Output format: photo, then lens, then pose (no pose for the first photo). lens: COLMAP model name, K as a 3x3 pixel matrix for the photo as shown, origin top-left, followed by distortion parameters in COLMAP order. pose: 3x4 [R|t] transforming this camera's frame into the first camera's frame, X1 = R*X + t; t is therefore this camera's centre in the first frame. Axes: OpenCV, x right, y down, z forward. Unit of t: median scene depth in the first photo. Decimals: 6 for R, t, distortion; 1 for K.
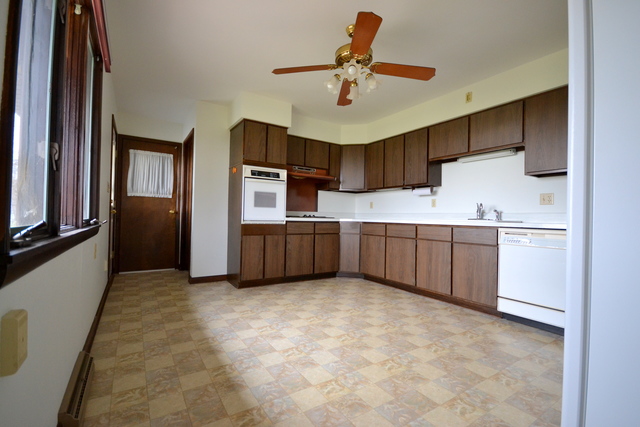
lens RADIAL K [[285.0, 0, 316.4], [0, 285.0, 213.9], [0, 0, 1]] dist [0.018432, -0.013392]
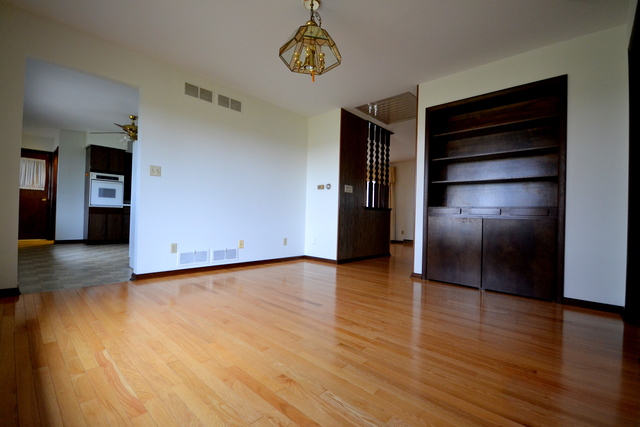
lens RADIAL K [[285.0, 0, 316.4], [0, 285.0, 213.9], [0, 0, 1]] dist [0.018432, -0.013392]
pose [[0.970595, 0.008614, 0.240563, 0.527694], [-0.012367, 0.999824, 0.014094, 0.029845], [-0.240399, -0.016655, 0.970531, -0.810207]]
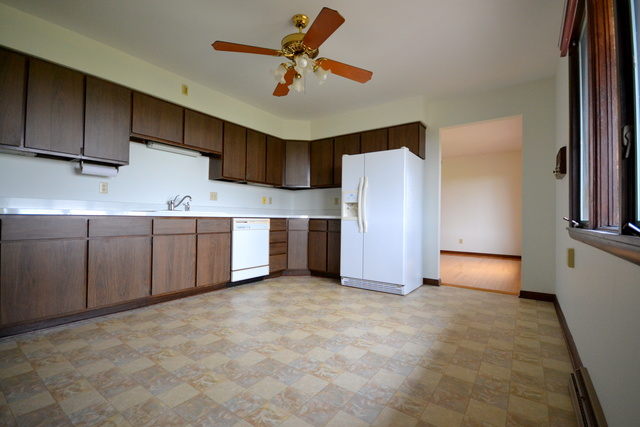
lens RADIAL K [[285.0, 0, 316.4], [0, 285.0, 213.9], [0, 0, 1]] dist [0.018432, -0.013392]
pose [[-0.357785, -0.011690, 0.933731, -0.841131], [-0.032694, 0.999465, -0.000015, 0.019918], [-0.933231, -0.030532, -0.357976, 1.322452]]
